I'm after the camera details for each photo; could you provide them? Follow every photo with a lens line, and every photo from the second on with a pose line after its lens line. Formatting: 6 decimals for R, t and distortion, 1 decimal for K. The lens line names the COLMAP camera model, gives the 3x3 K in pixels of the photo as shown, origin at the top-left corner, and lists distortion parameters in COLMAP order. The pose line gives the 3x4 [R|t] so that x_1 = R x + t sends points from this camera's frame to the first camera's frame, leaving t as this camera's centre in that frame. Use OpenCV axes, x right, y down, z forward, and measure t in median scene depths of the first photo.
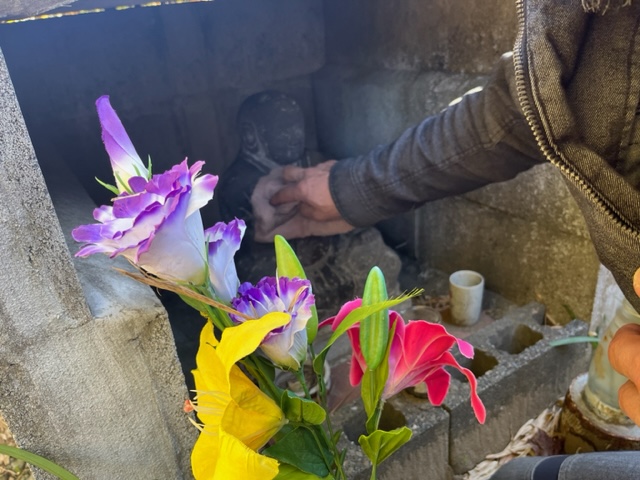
lens RADIAL K [[492.0, 0, 315.8], [0, 492.0, 242.3], [0, 0, 1]] dist [0.022602, -0.035155]
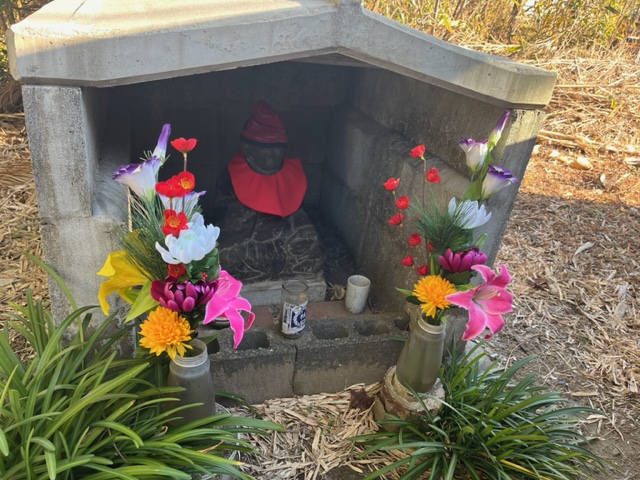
lens RADIAL K [[492.0, 0, 316.9], [0, 492.0, 238.9], [0, 0, 1]] dist [0.022602, -0.035155]
pose [[0.946905, 0.294614, -0.128740, 0.414477], [-0.294046, 0.955494, 0.023835, -0.050055], [0.130032, 0.015285, 0.991392, -0.537162]]
